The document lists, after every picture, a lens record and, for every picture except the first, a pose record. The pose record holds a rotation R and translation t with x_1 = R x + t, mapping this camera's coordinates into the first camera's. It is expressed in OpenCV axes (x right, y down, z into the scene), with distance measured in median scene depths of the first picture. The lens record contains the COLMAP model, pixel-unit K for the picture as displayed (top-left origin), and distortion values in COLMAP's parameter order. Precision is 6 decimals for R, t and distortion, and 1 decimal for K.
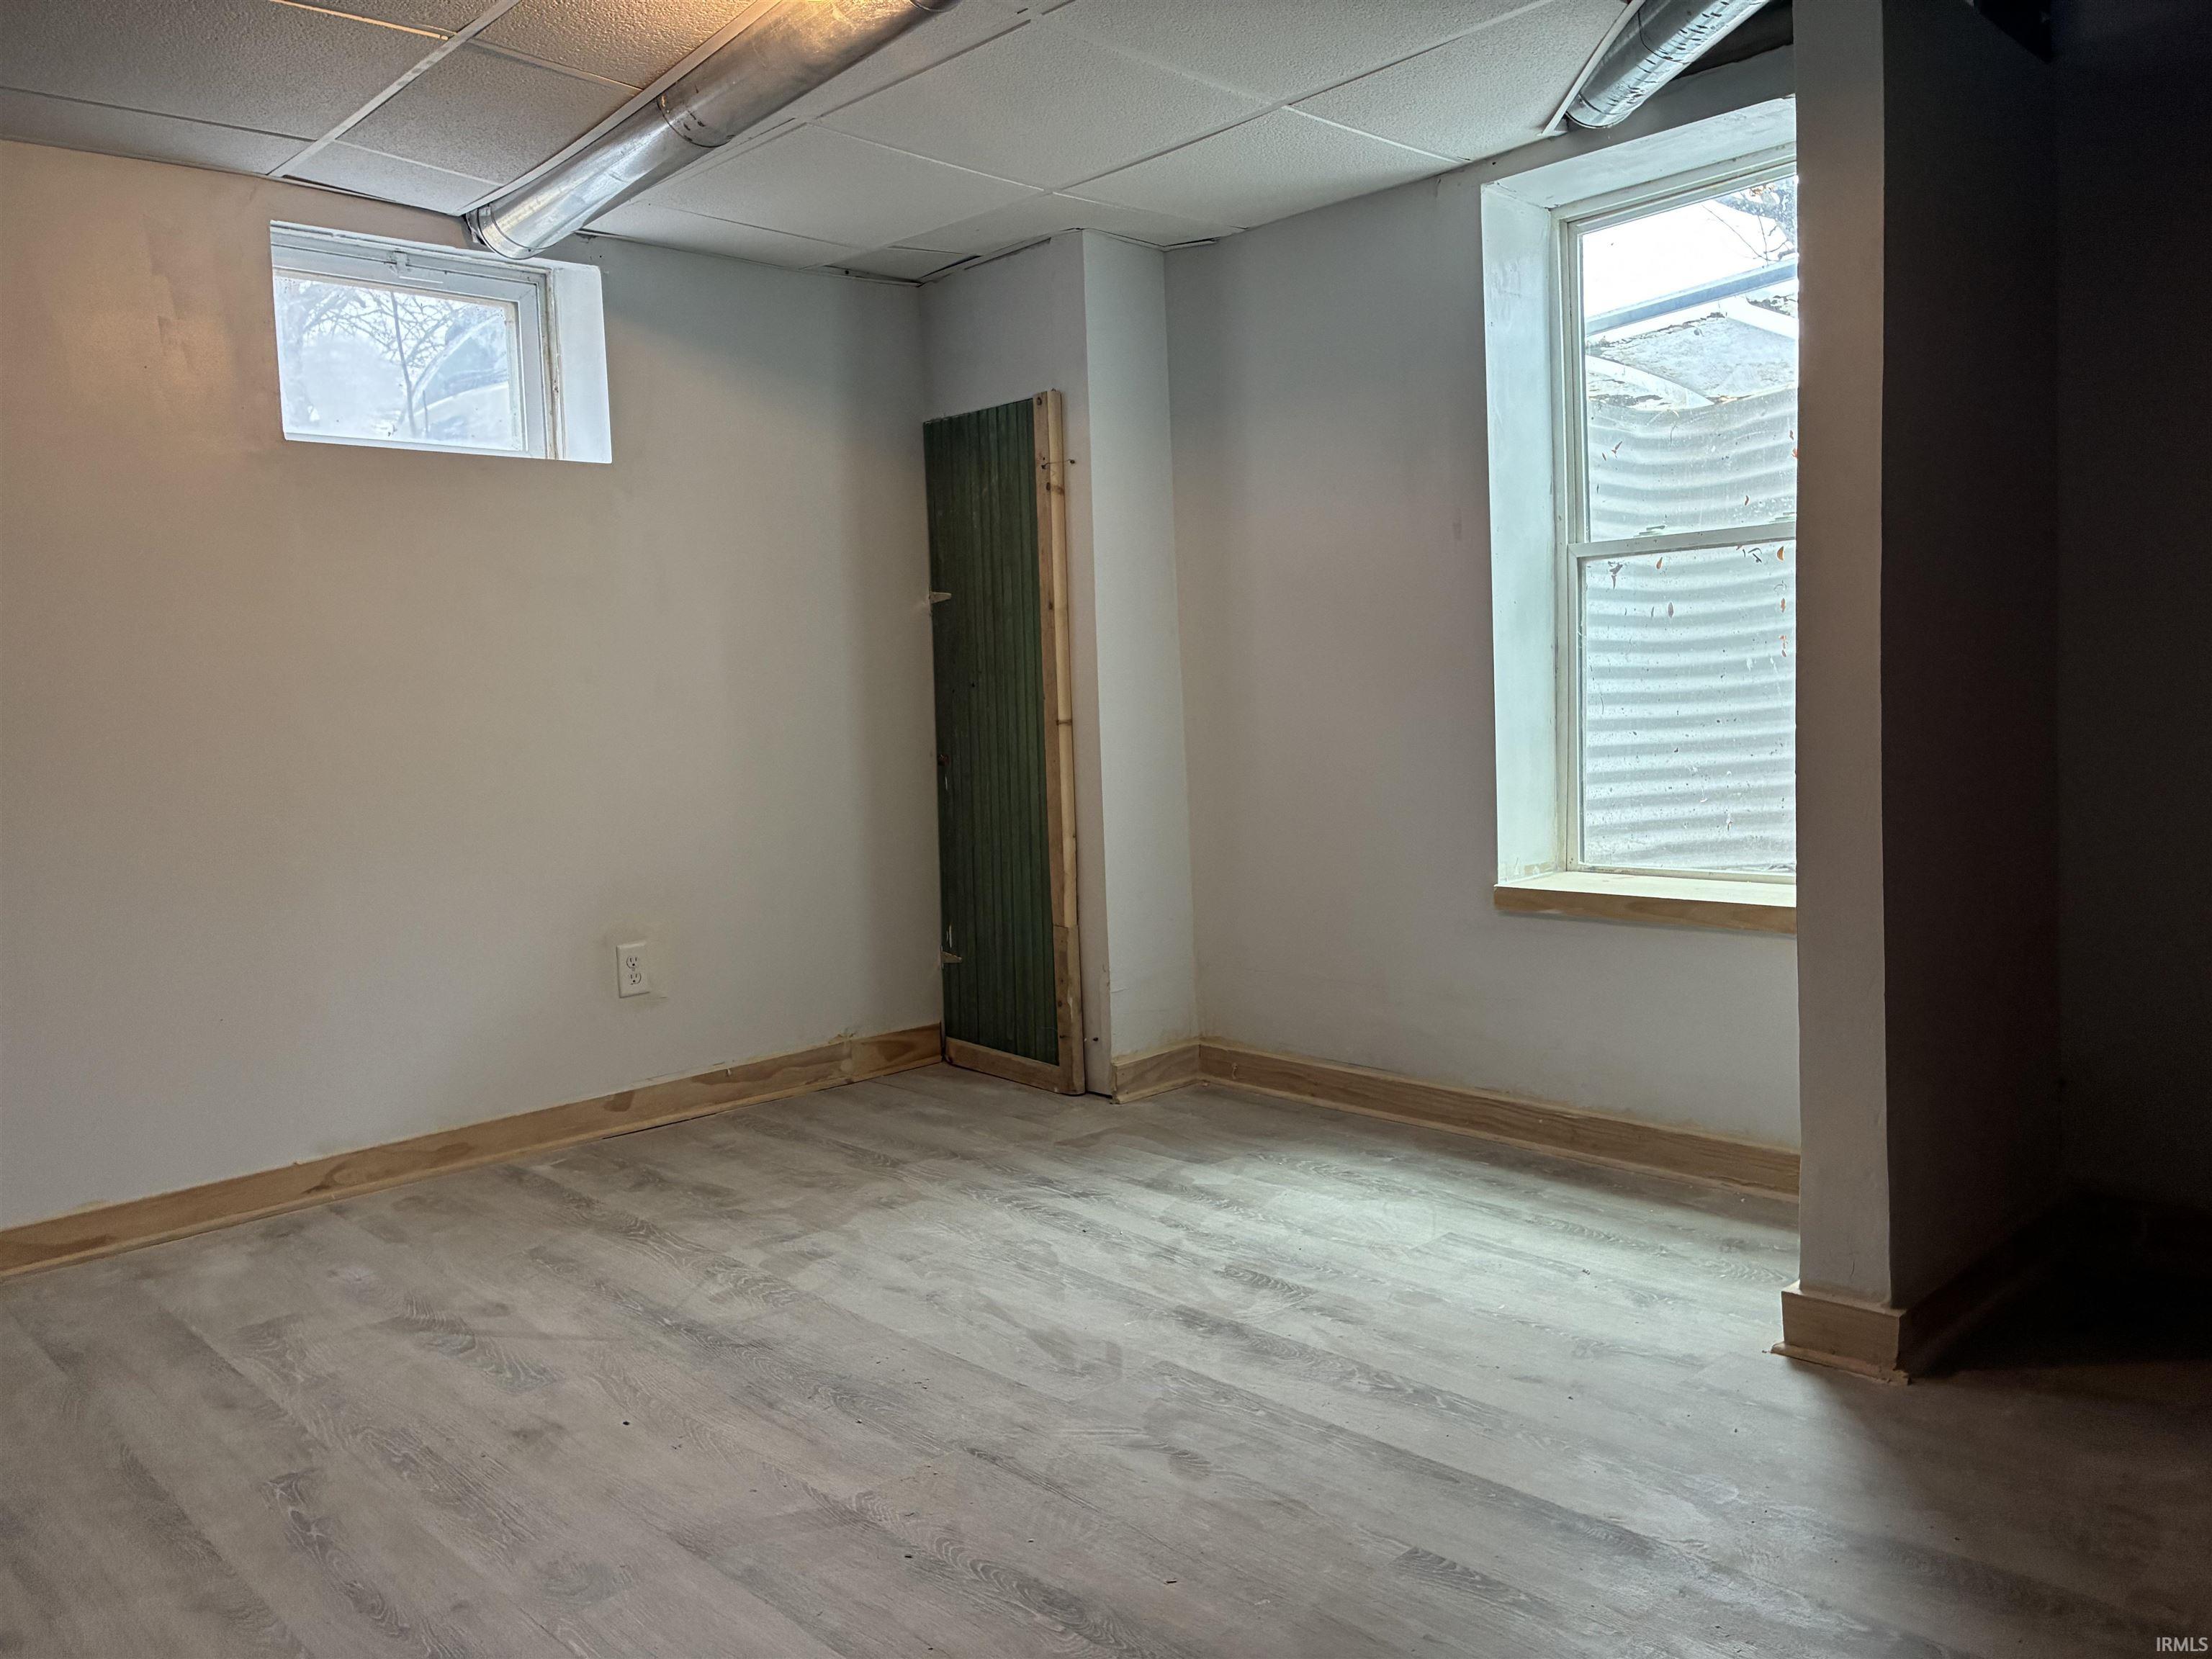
lens RADIAL K [[1681.0, 0, 1110.5], [0, 1681.0, 816.8], [0, 0, 1]] dist [0.040375, -0.050020]
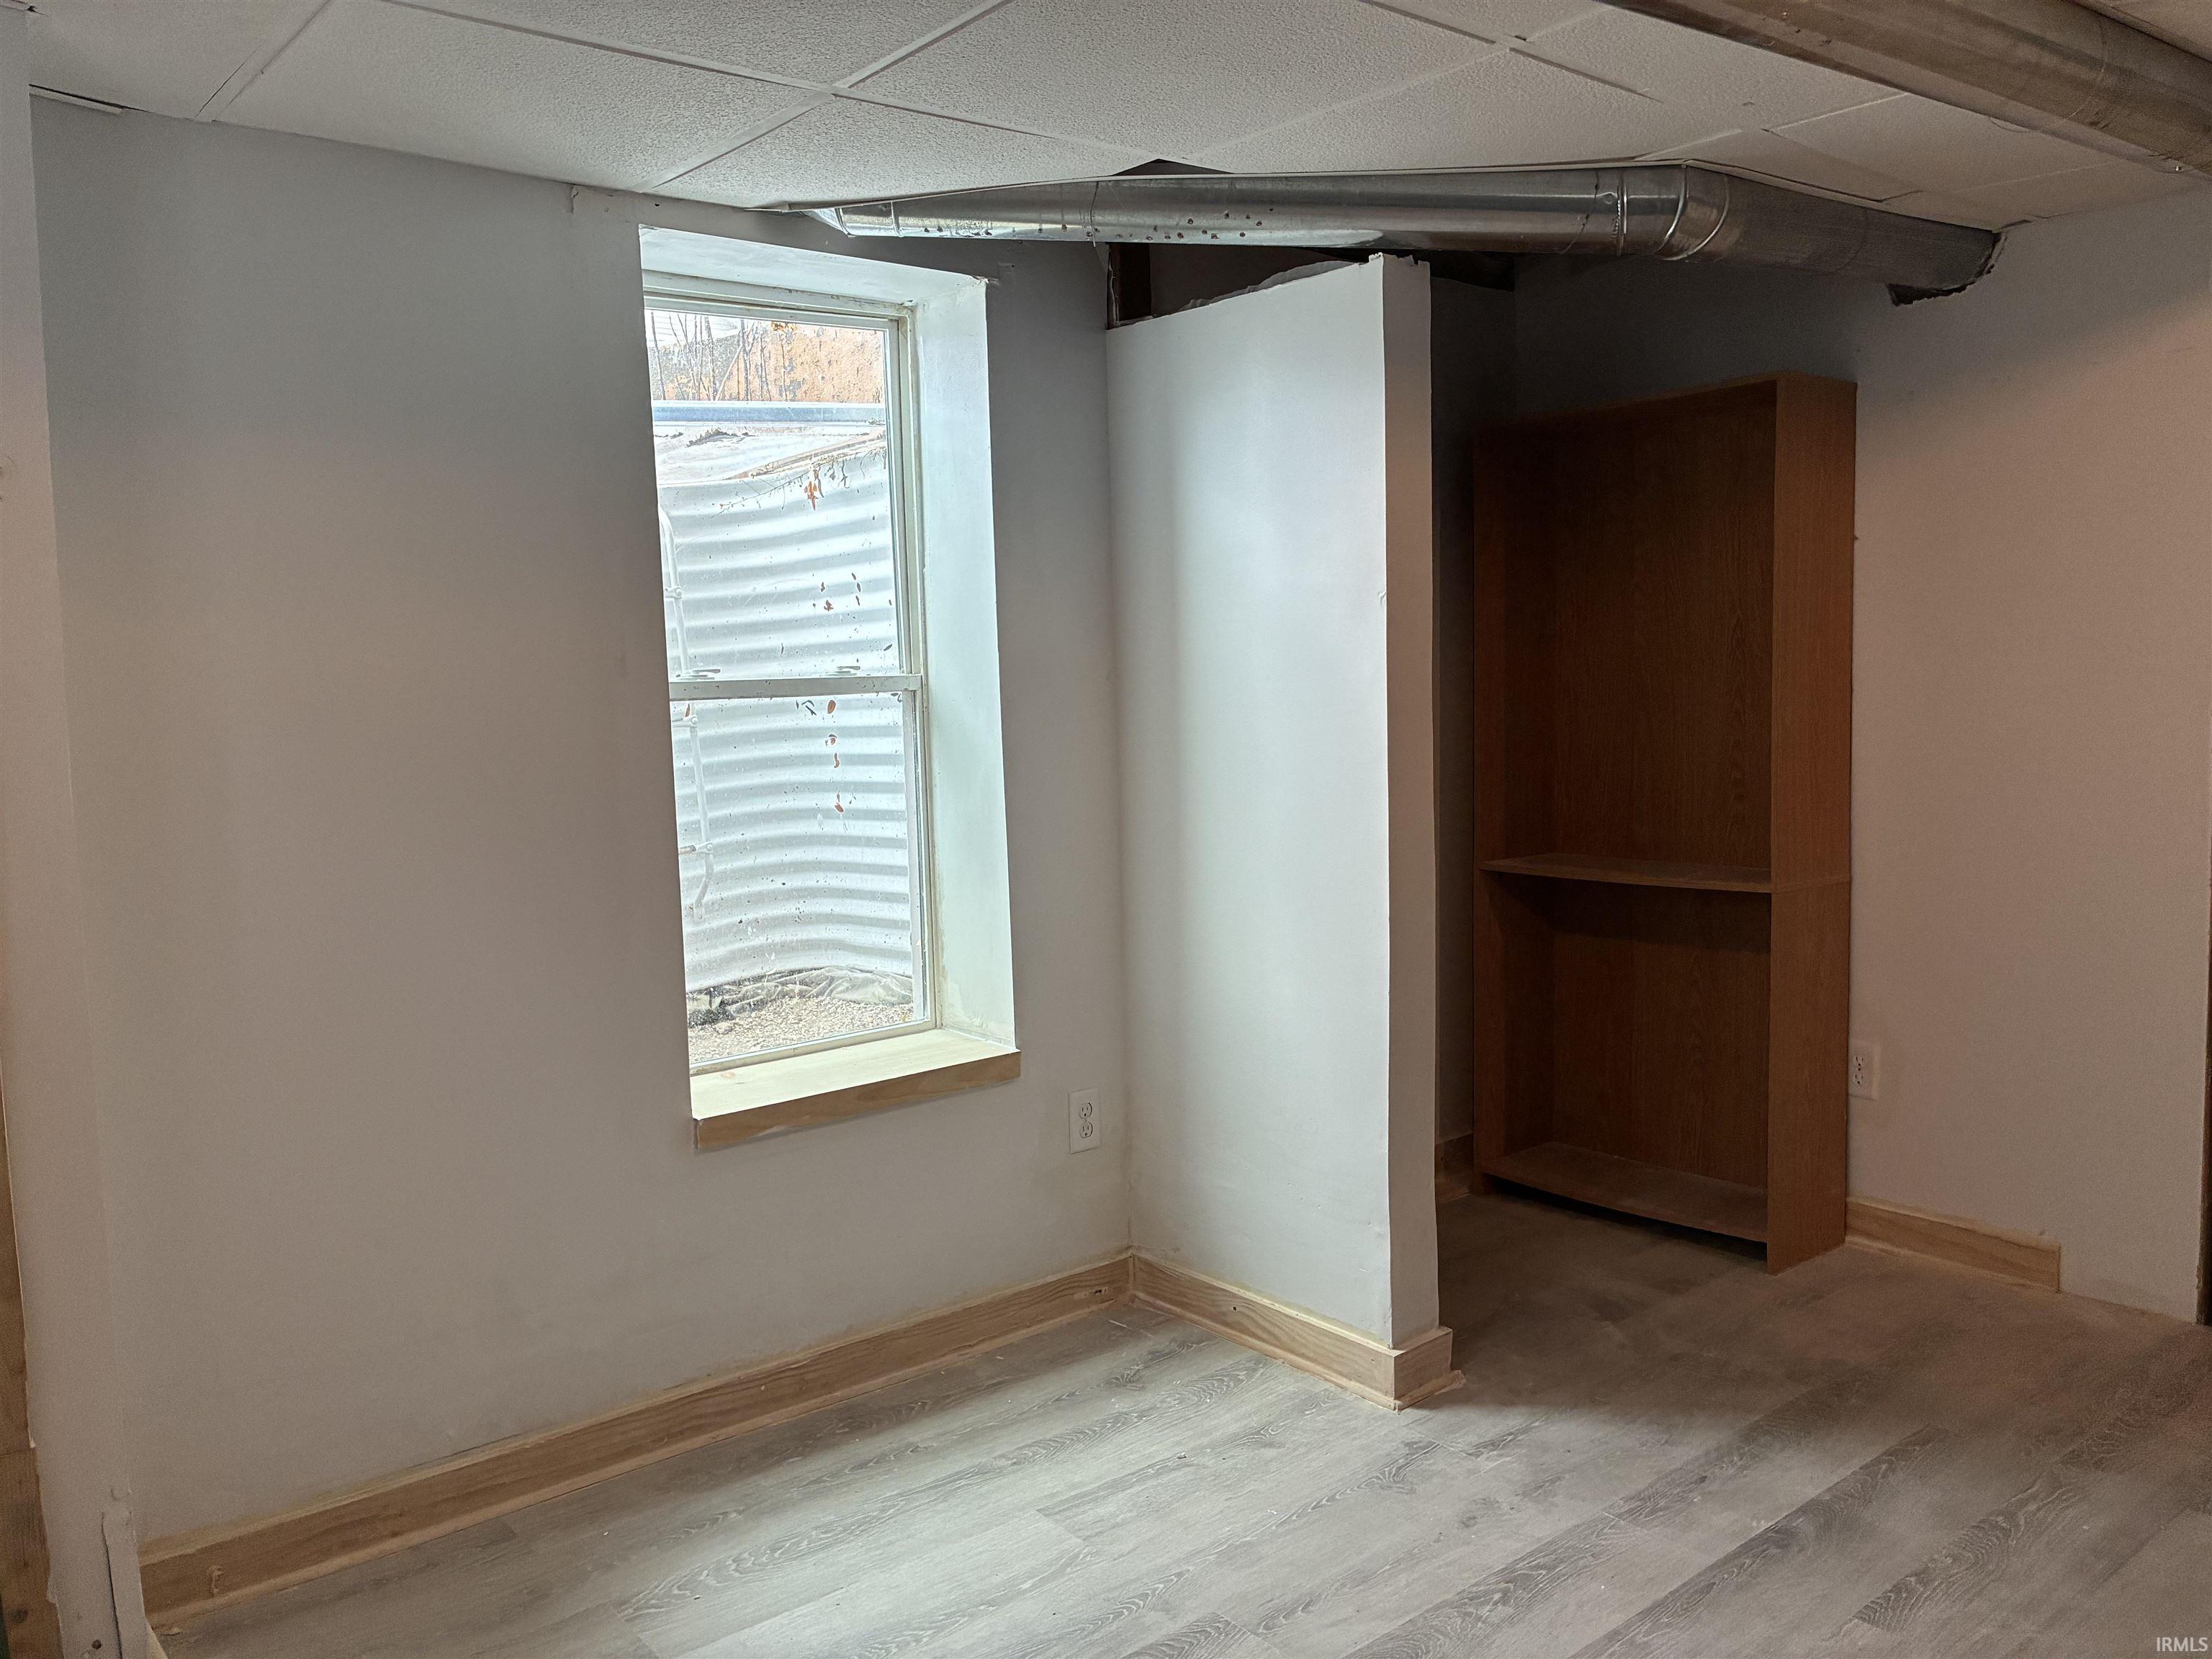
lens RADIAL K [[1681.0, 0, 1110.5], [0, 1681.0, 816.8], [0, 0, 1]] dist [0.040375, -0.050020]
pose [[0.085549, -0.057703, 0.994662, -0.564718], [0.103141, 0.993471, 0.048763, -0.125836], [-0.990981, 0.098419, 0.090942, 0.773376]]
